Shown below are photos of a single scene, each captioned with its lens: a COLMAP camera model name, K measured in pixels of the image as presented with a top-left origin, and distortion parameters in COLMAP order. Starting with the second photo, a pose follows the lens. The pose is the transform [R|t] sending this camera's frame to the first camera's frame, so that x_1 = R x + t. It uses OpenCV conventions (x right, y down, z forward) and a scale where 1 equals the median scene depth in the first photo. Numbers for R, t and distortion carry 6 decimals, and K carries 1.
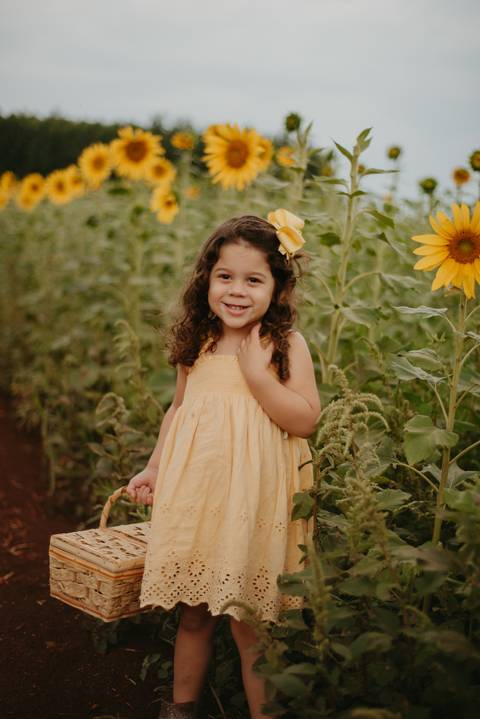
lens RADIAL K [[971.5, 0, 240.0], [0, 971.5, 359.5], [0, 0, 1]] dist [-0.013631, -0.037809]
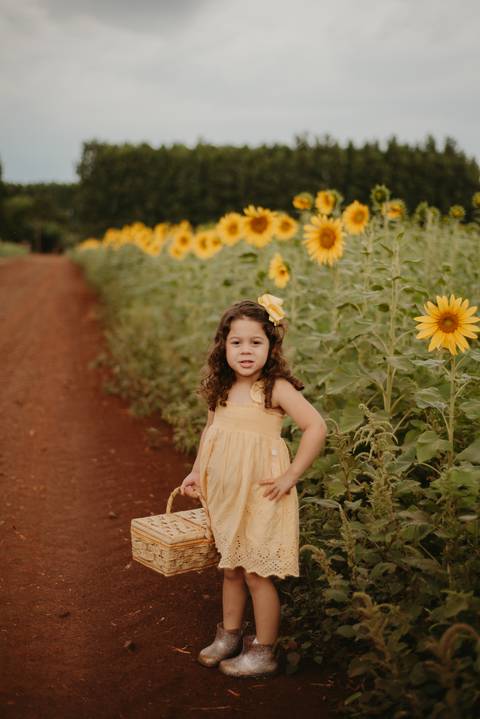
lens RADIAL K [[971.5, 0, 240.0], [0, 971.5, 359.5], [0, 0, 1]] dist [-0.013631, -0.037809]
pose [[0.985397, -0.055841, -0.160856, 0.074226], [0.053548, 0.998393, -0.018559, -0.022570], [0.161634, 0.009675, 0.986803, -0.297587]]
